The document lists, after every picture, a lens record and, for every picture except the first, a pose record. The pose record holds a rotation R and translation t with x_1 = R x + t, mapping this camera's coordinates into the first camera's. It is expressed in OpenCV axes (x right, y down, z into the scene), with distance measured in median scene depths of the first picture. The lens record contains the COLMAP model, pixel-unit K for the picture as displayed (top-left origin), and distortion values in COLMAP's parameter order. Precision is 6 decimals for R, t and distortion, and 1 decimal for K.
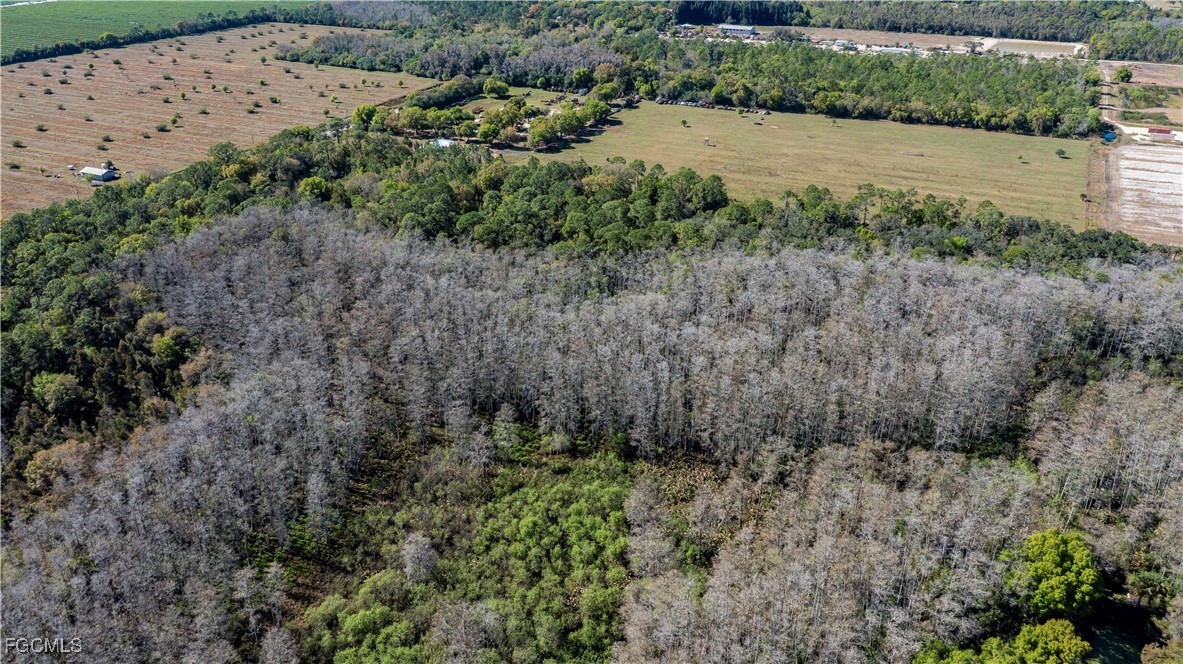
lens RADIAL K [[908.4, 0, 591.5], [0, 908.4, 332.0], [0, 0, 1]] dist [-0.015978, 0.009636]
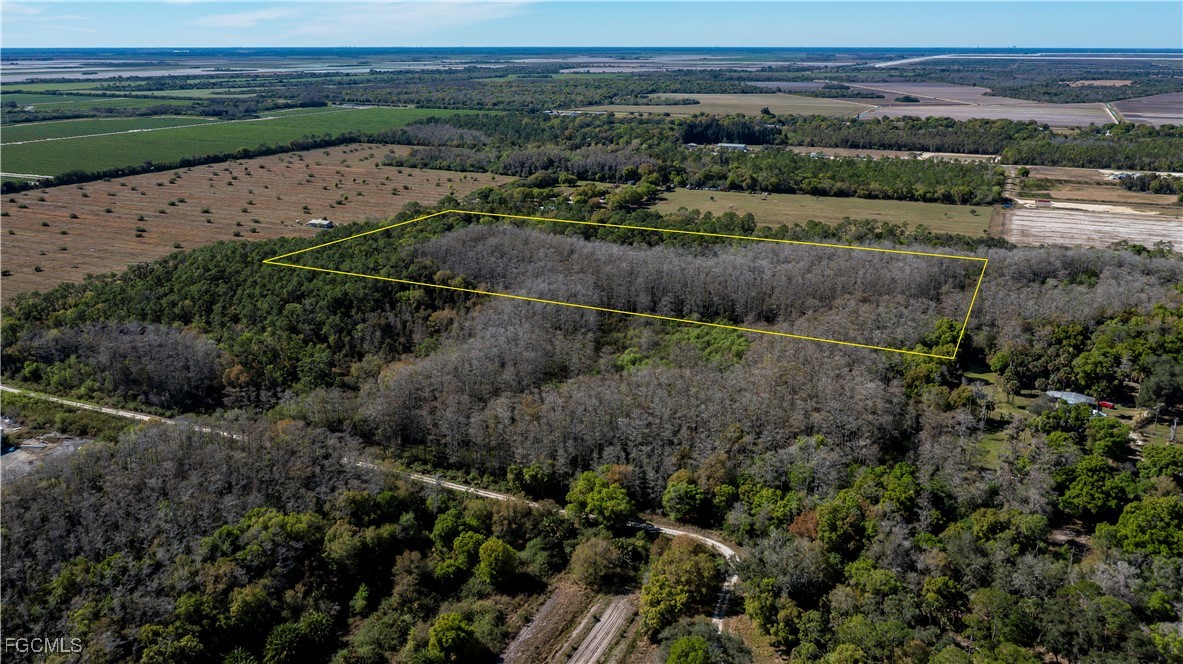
lens RADIAL K [[908.4, 0, 591.5], [0, 908.4, 332.0], [0, 0, 1]] dist [-0.015978, 0.009636]
pose [[0.999467, -0.006594, 0.031975, -0.114921], [0.011245, 0.988991, -0.147549, 0.158138], [-0.030650, 0.147830, 0.988538, -0.313148]]
